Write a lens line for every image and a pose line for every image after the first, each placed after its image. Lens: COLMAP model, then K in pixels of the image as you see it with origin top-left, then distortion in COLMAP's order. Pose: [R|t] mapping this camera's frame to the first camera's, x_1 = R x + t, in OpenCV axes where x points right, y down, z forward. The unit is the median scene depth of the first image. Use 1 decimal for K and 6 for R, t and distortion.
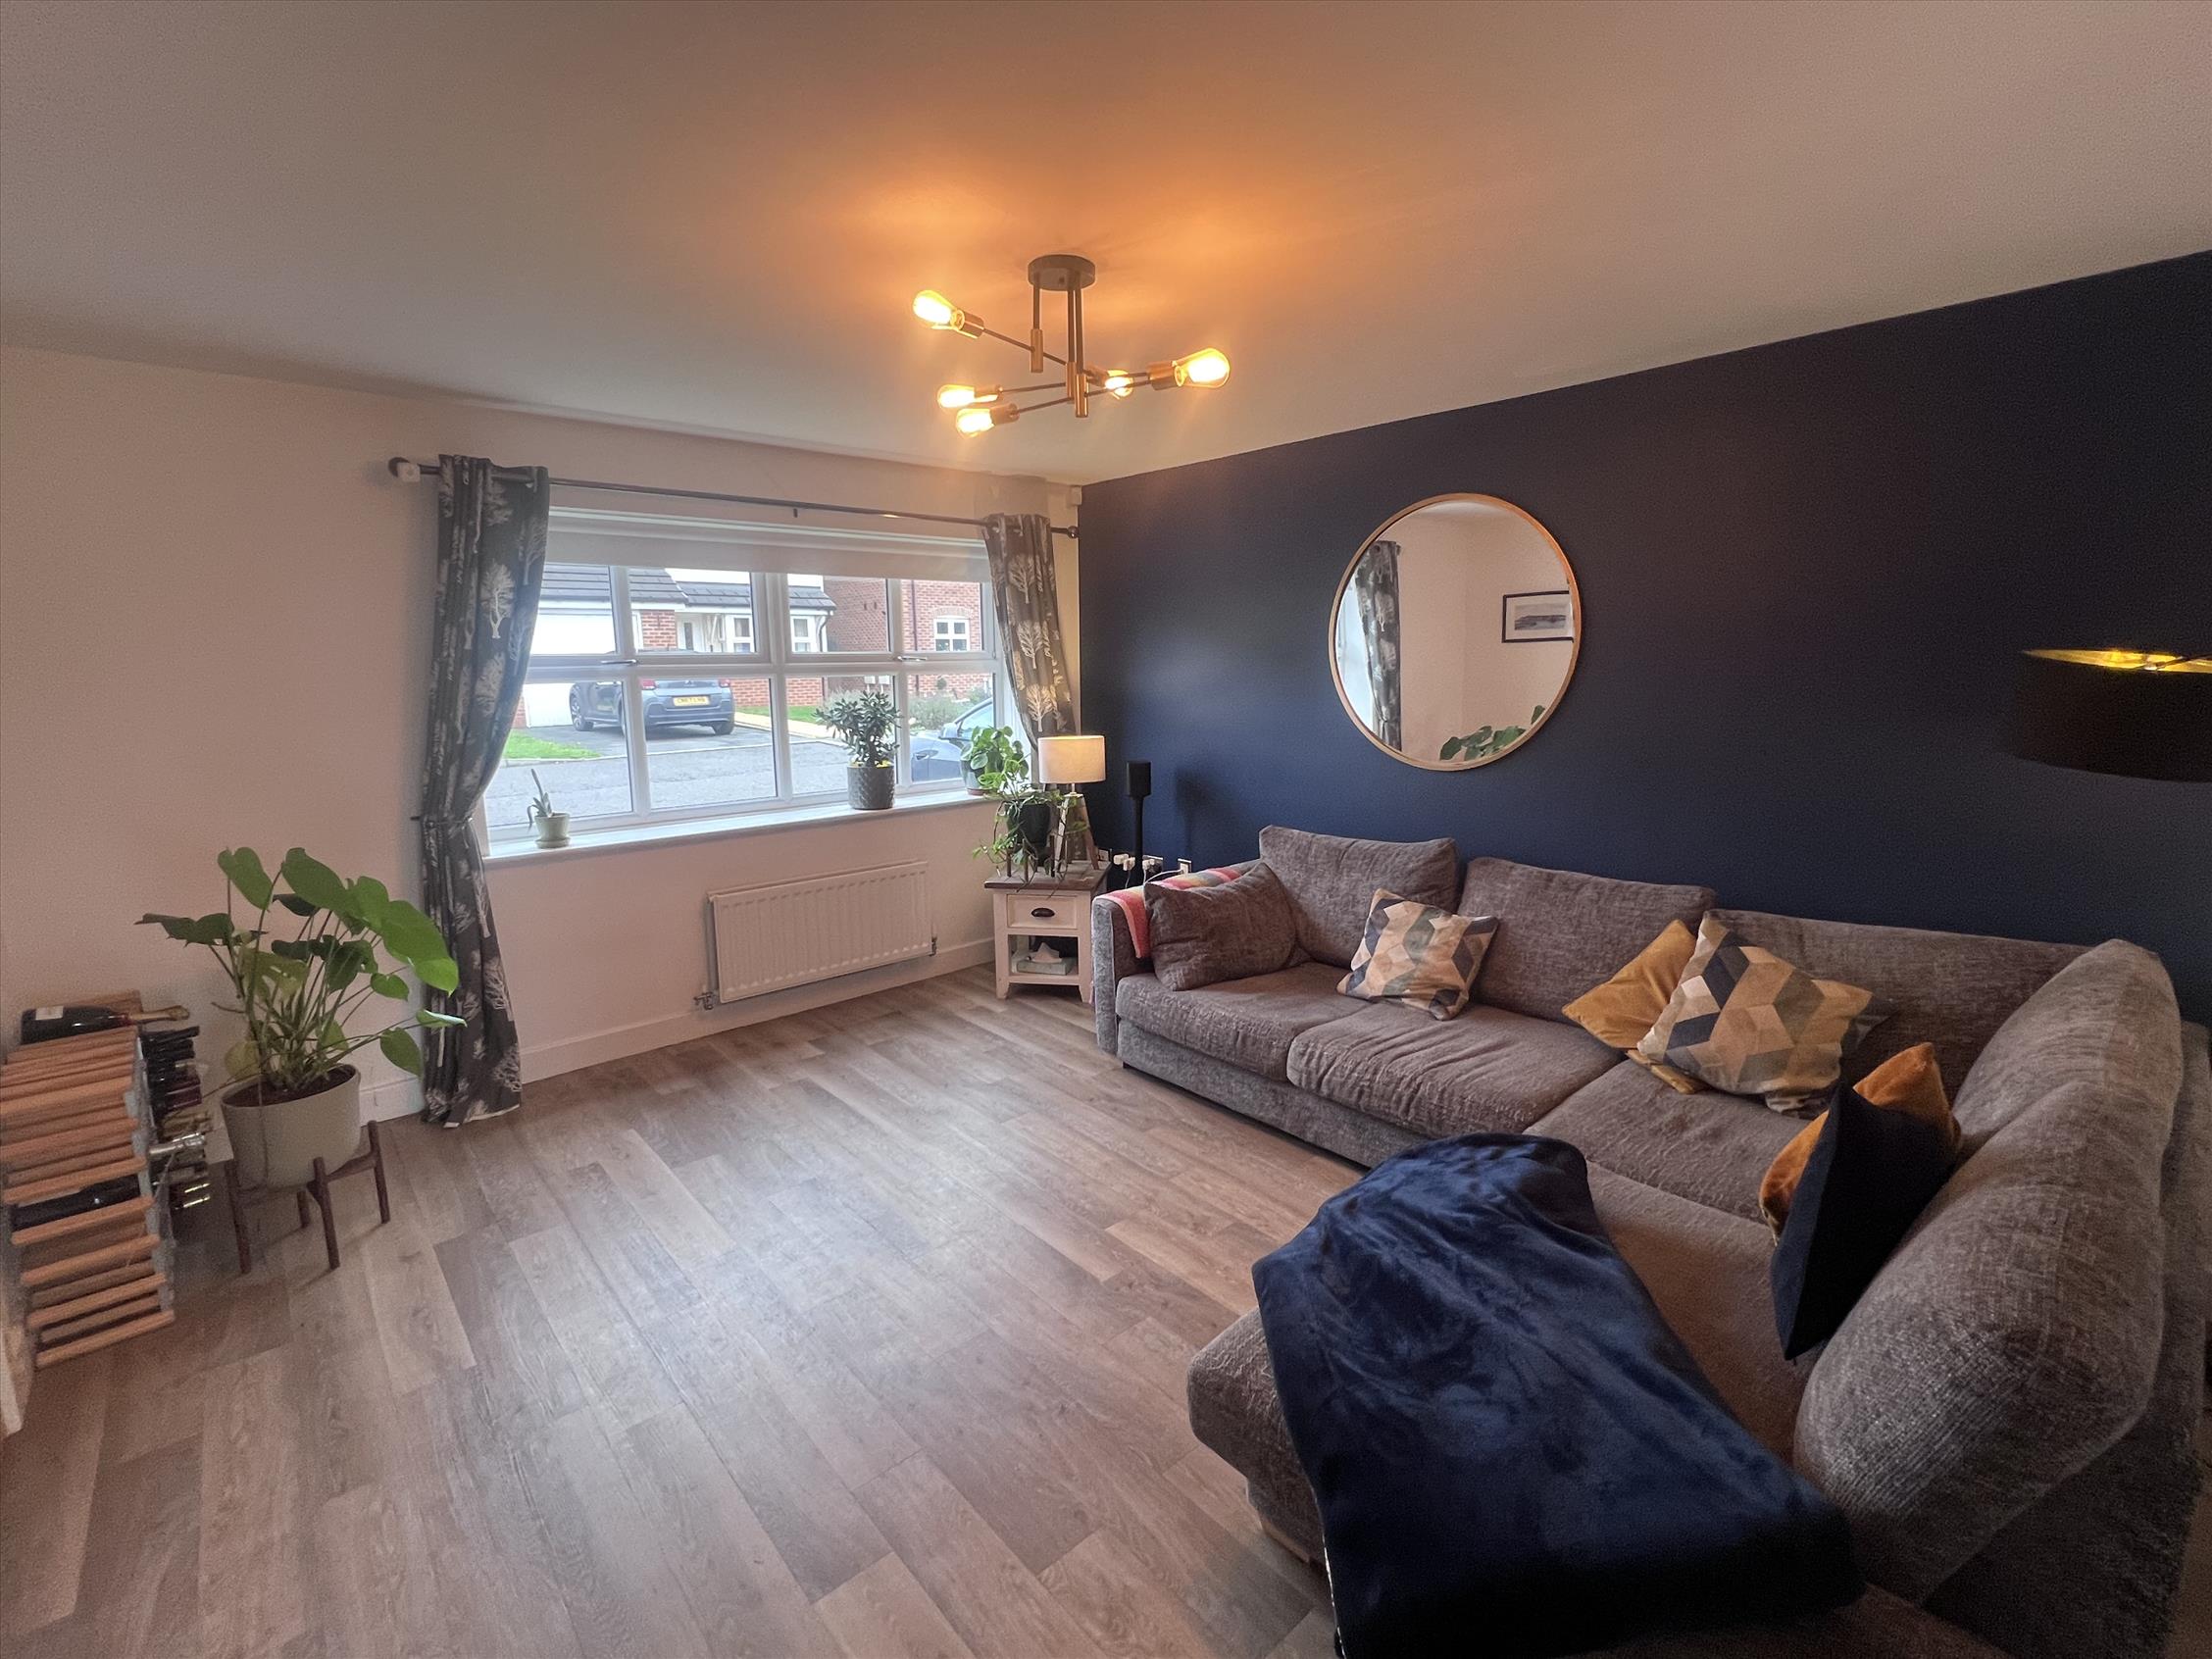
lens RADIAL K [[993.9, 0, 1105.8], [0, 993.9, 826.1], [0, 0, 1]] dist [-0.001201, 0.000308]
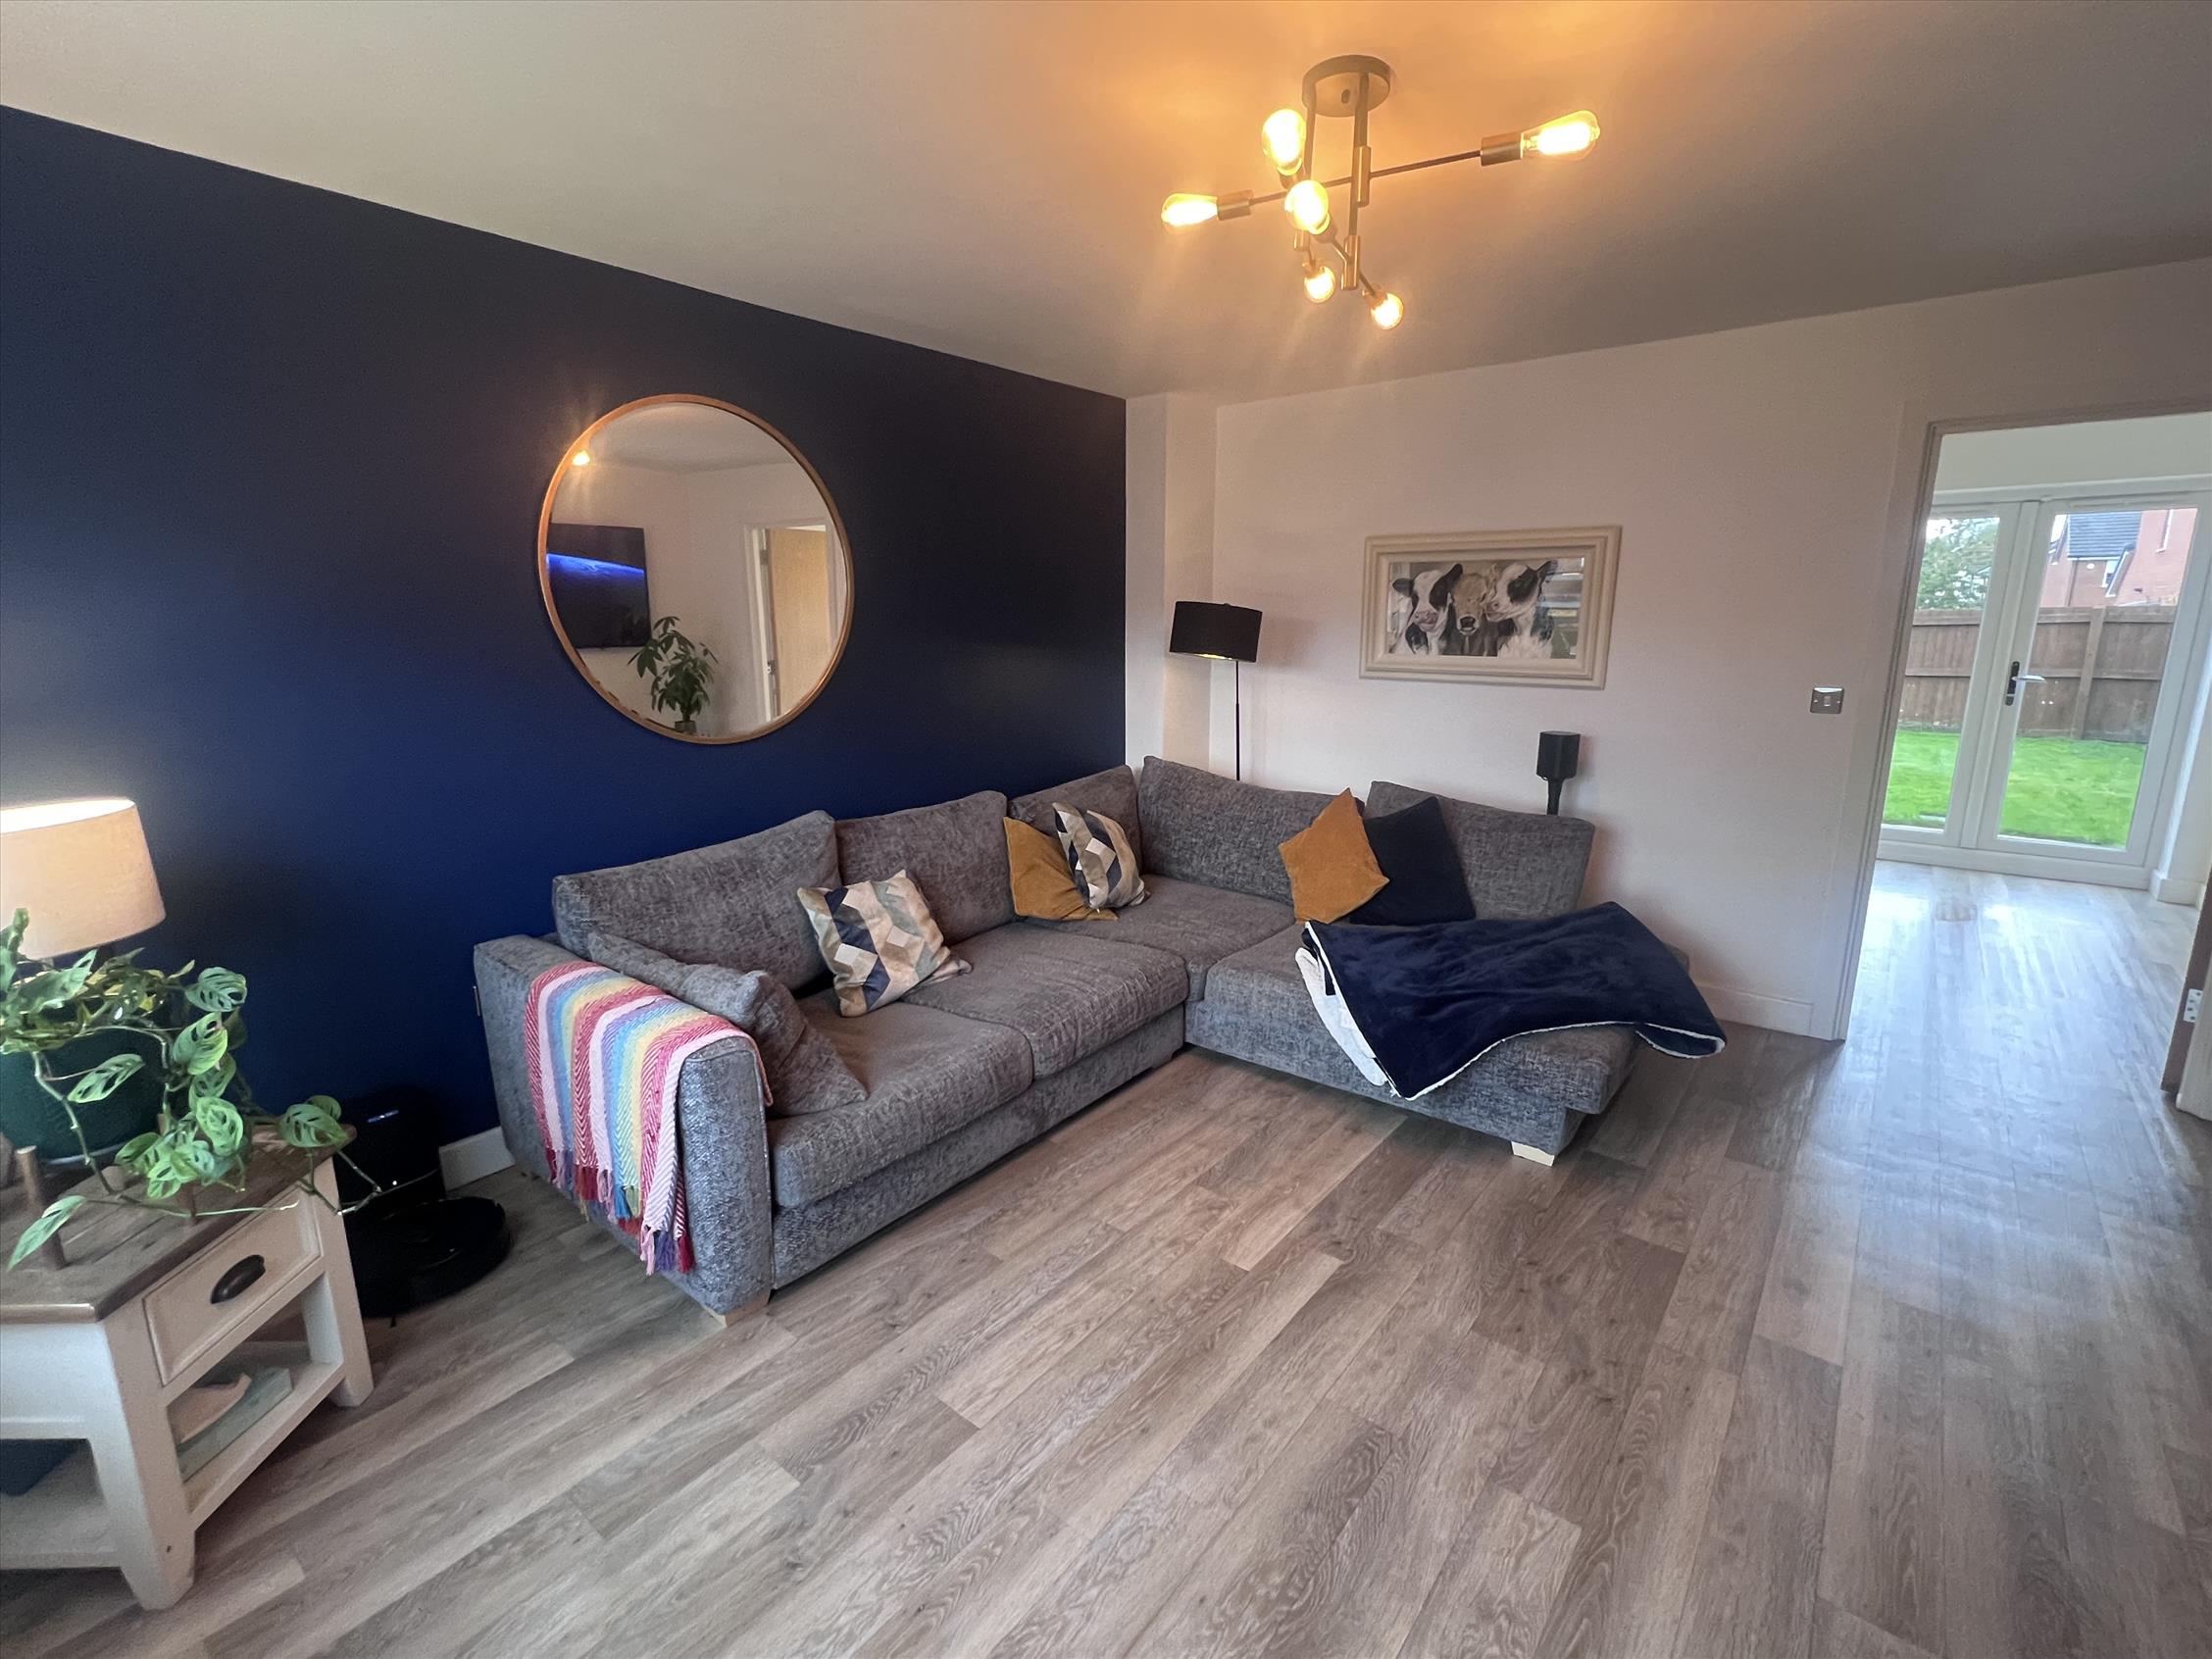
lens RADIAL K [[993.9, 0, 1103.7], [0, 993.9, 828.5], [0, 0, 1]] dist [-0.001201, 0.000308]
pose [[-0.164662, -0.189126, 0.968048, -0.586878], [0.175981, 0.960065, 0.217500, -0.126721], [-0.970524, 0.206172, -0.124804, 0.930963]]
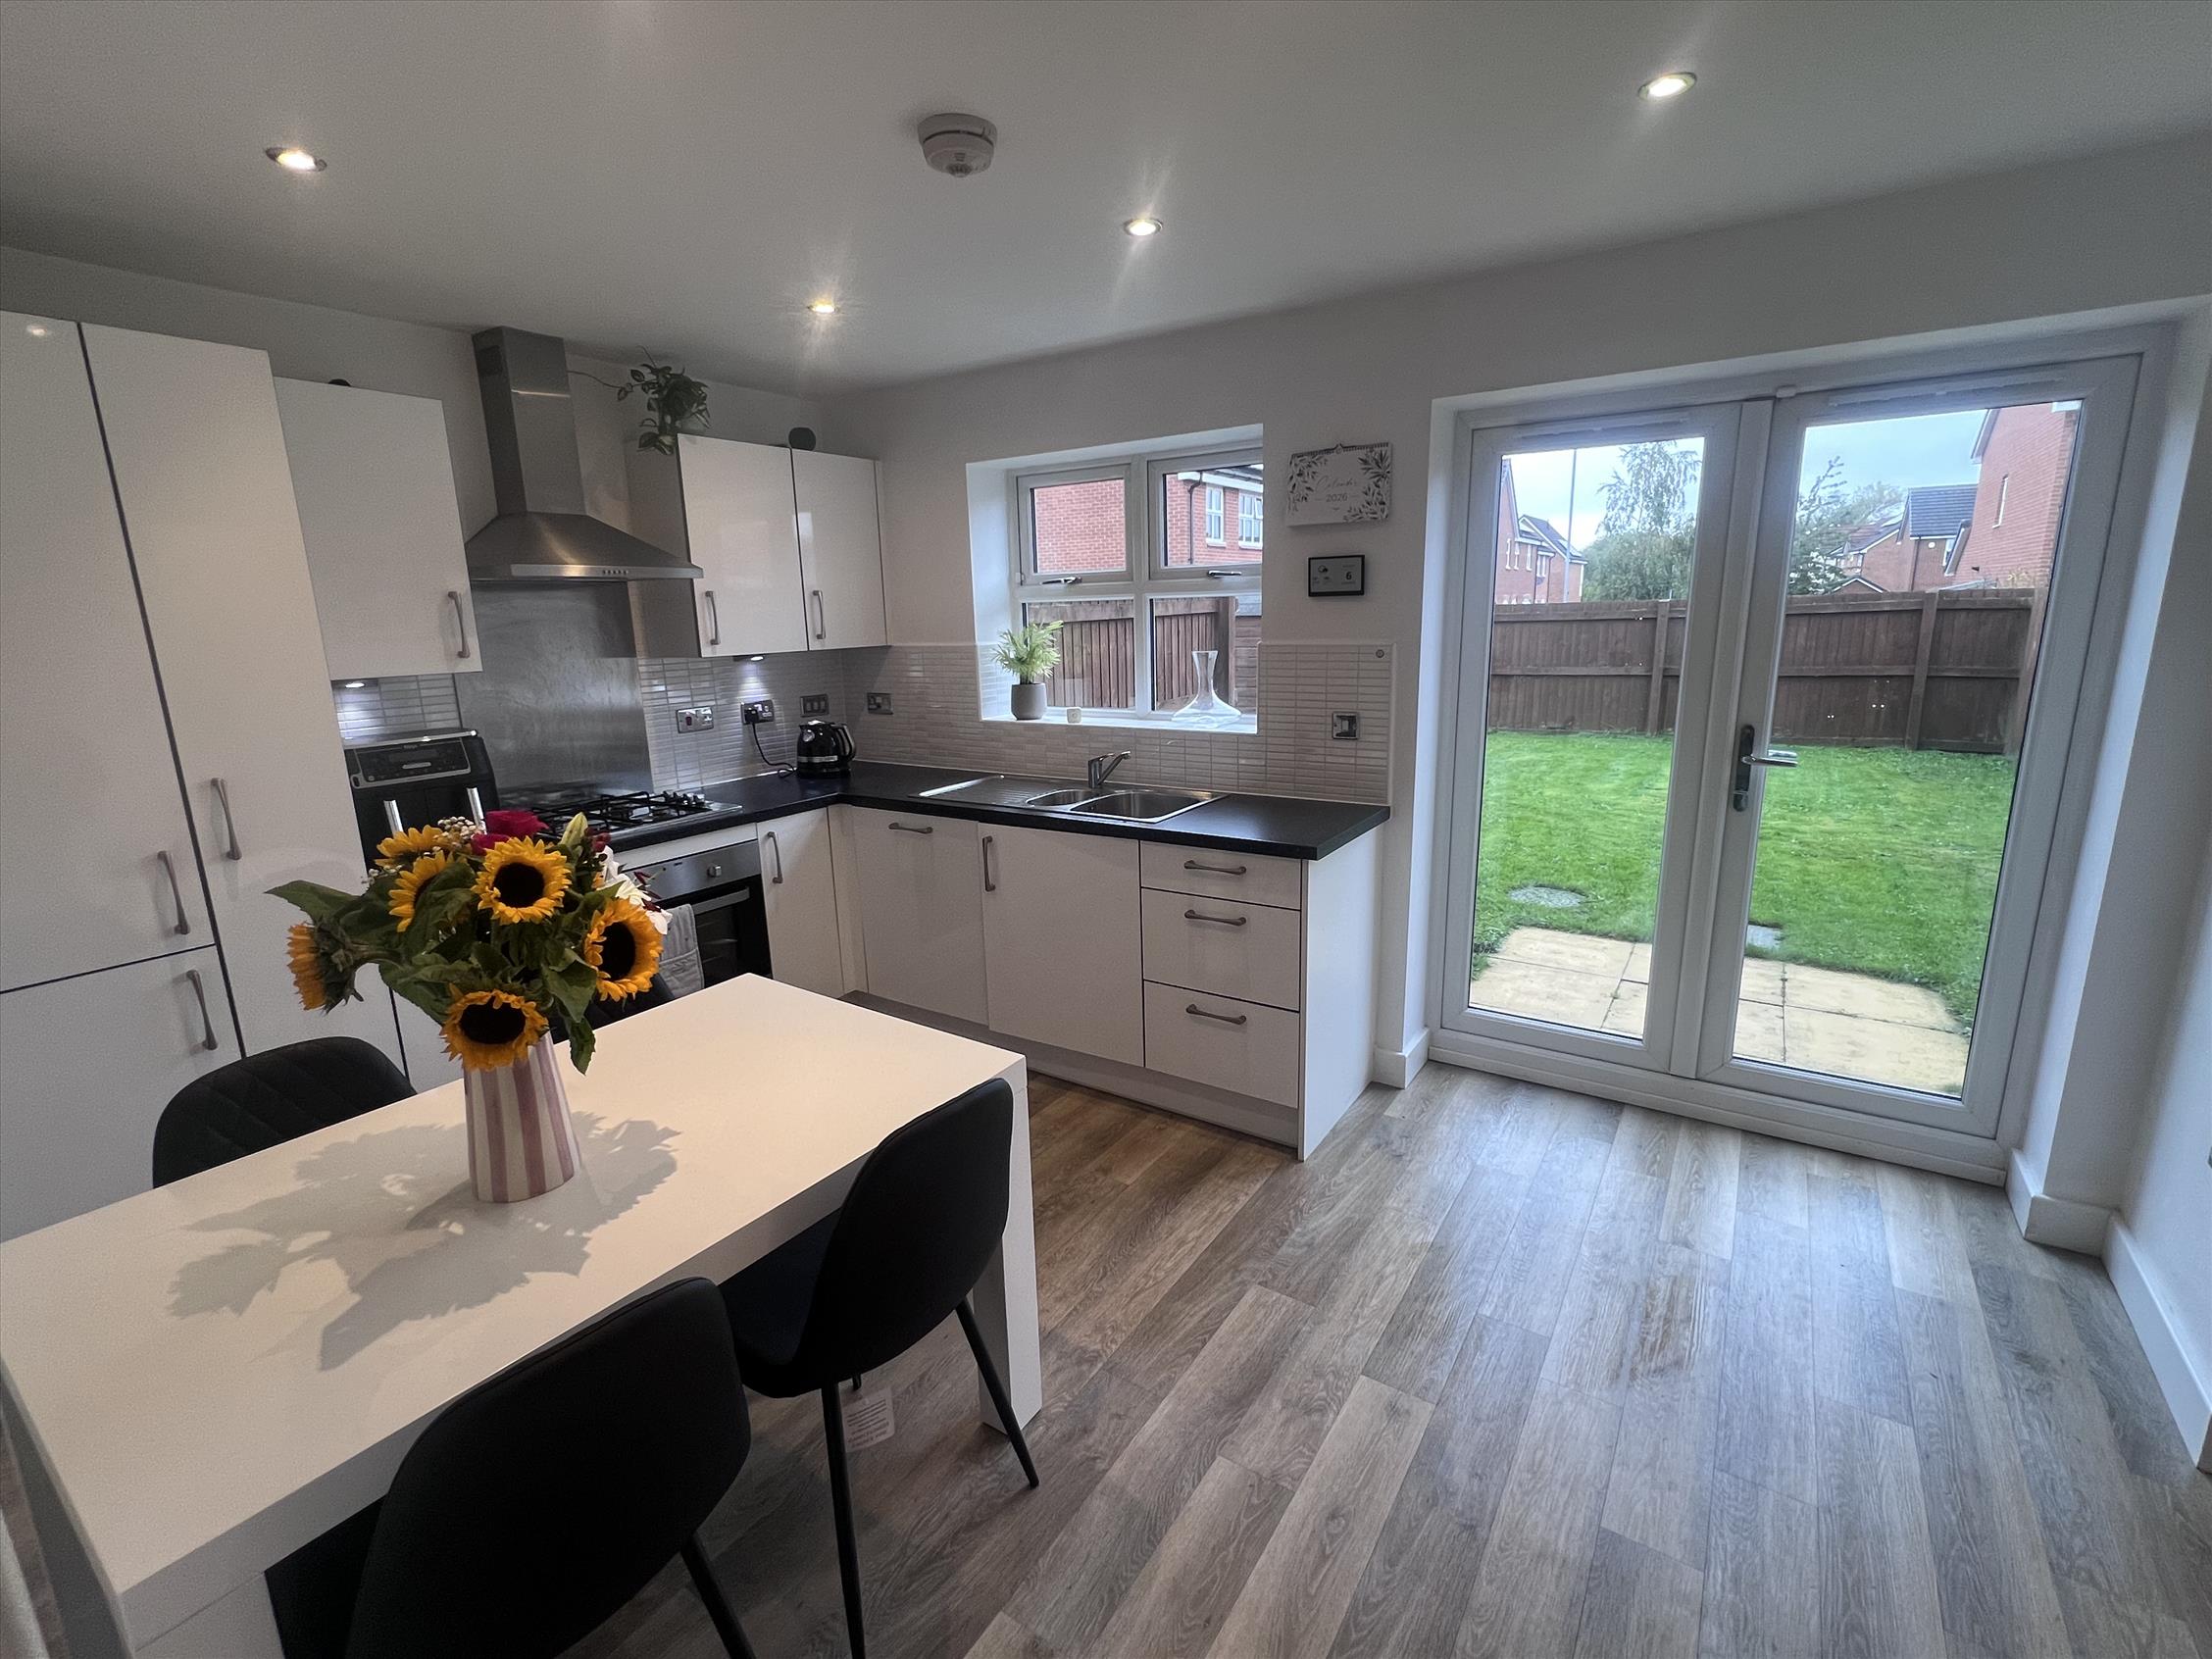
lens RADIAL K [[993.9, 0, 1101.2], [0, 993.9, 825.9], [0, 0, 1]] dist [-0.001201, 0.000308]
pose [[-0.247625, -0.186830, 0.950672, -0.388845], [0.191472, 0.952442, 0.237051, -0.088452], [-0.949748, 0.240727, -0.200075, 0.650416]]
